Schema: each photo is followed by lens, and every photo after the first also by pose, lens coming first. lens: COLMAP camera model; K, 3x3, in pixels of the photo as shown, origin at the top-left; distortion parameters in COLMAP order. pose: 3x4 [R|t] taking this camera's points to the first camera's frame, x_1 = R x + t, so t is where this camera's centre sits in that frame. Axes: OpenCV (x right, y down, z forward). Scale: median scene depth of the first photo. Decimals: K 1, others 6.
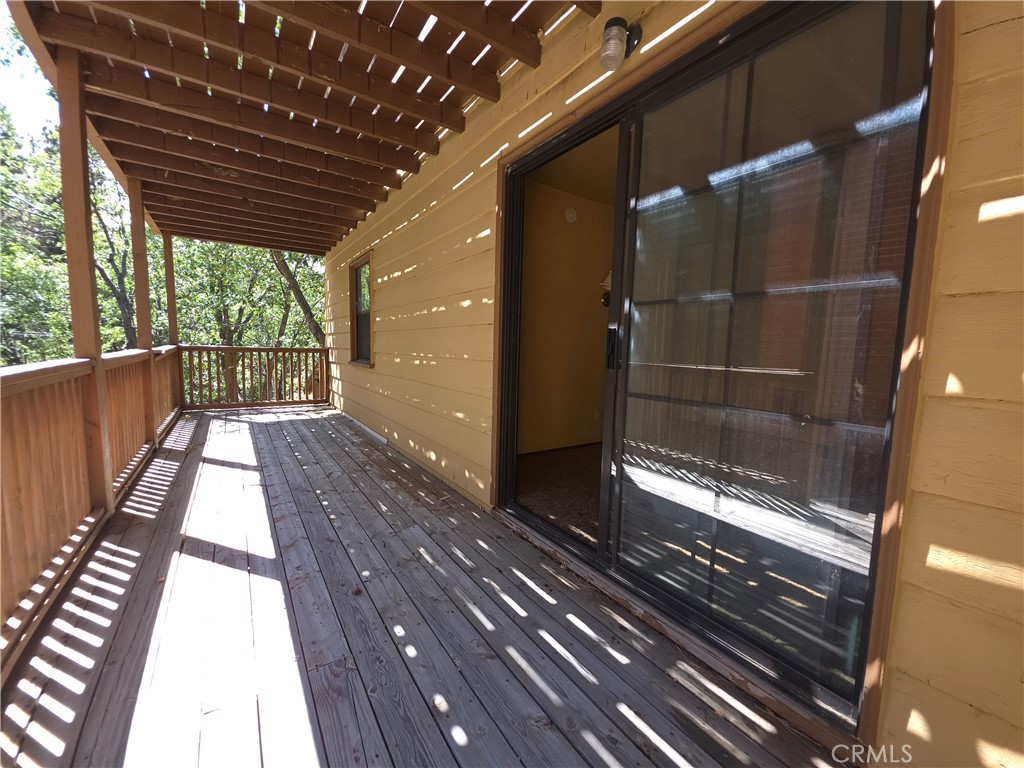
lens RADIAL K [[406.8, 0, 505.5], [0, 406.8, 382.8], [0, 0, 1]] dist [0.012124, -0.007877]
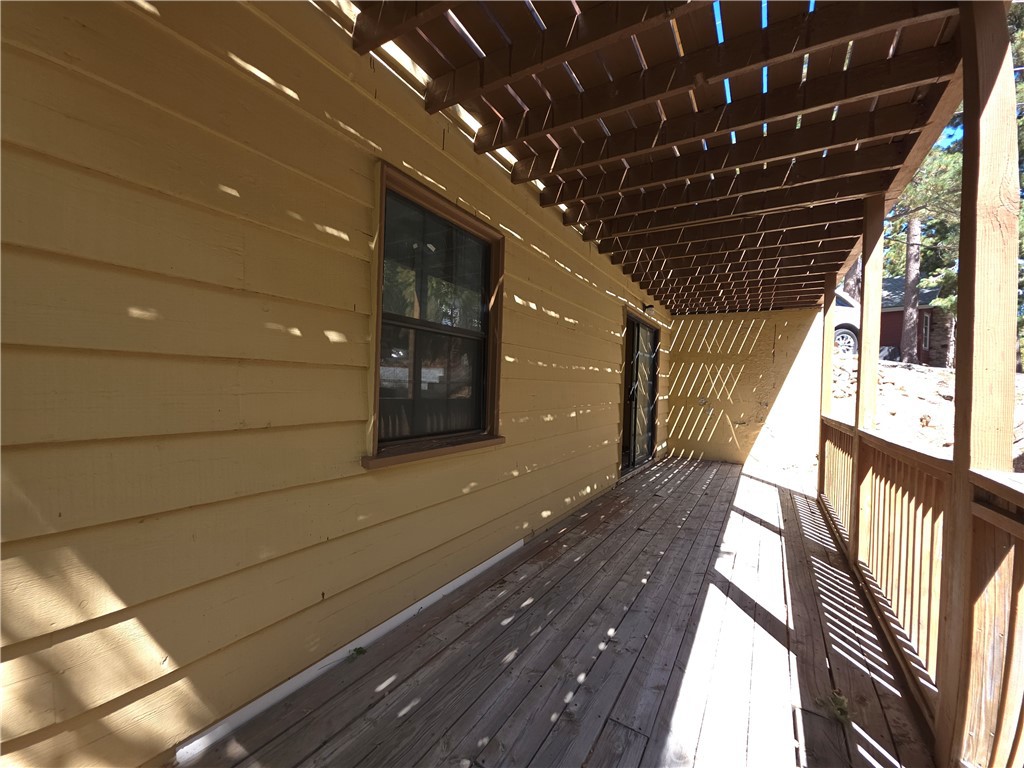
lens RADIAL K [[406.8, 0, 506.9], [0, 406.8, 387.7], [0, 0, 1]] dist [0.012124, -0.007877]
pose [[-0.403372, -0.045195, 0.913919, -1.183587], [0.039809, 0.996967, 0.066873, -0.210578], [-0.914170, 0.063357, -0.400350, 1.703689]]
